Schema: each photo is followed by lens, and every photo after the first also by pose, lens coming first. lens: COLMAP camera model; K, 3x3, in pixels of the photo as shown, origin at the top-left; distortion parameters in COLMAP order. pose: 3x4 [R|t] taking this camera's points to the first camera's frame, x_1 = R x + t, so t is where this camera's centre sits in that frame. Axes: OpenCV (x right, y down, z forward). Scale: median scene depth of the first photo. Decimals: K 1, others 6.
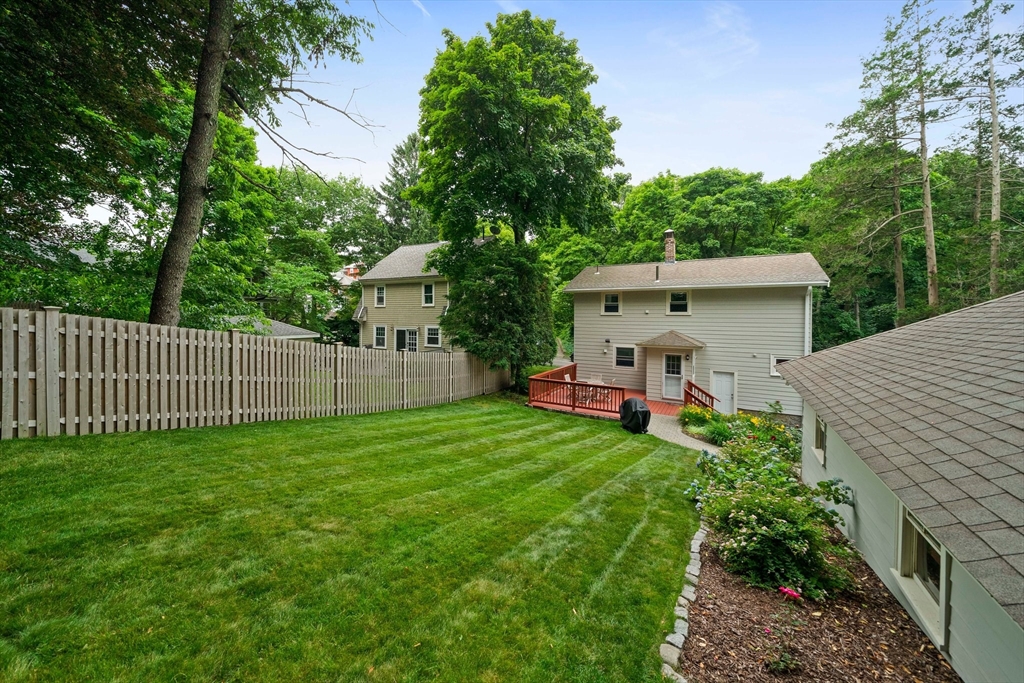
lens RADIAL K [[371.9, 0, 510.9], [0, 371.9, 319.0], [0, 0, 1]] dist [-0.000298, -0.000027]
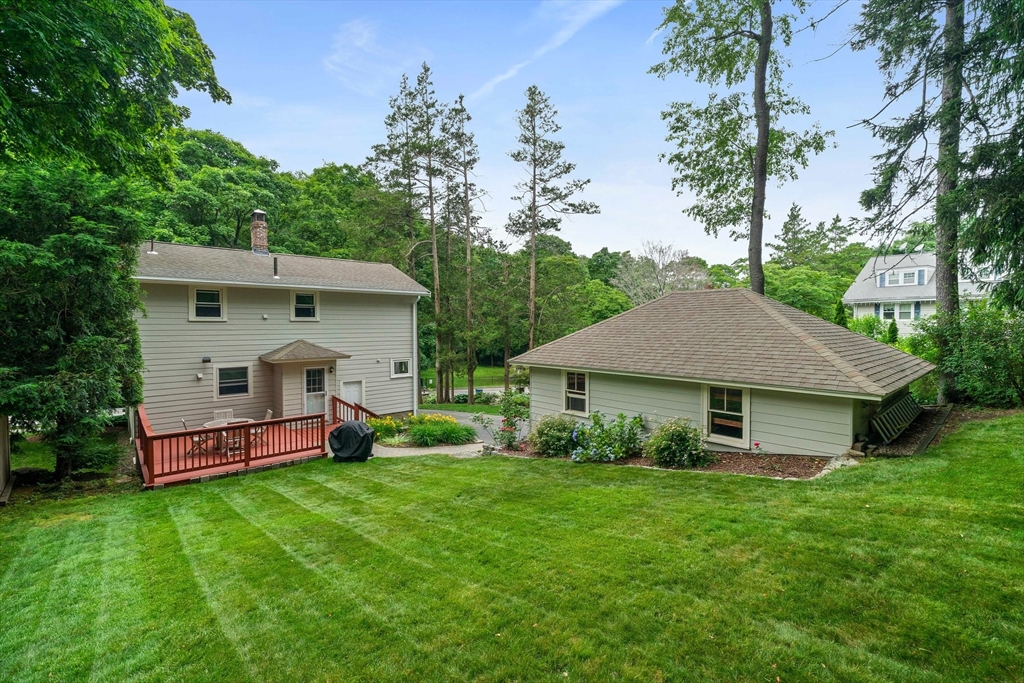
lens RADIAL K [[447.2, 0, 510.7], [0, 447.2, 334.9], [0, 0, 1]] dist [-0.000482, -0.000099]
pose [[0.308513, -0.030796, 0.950721, -0.362849], [0.011029, 0.999524, 0.028797, -0.003294], [-0.951156, 0.001601, 0.308706, 0.262560]]
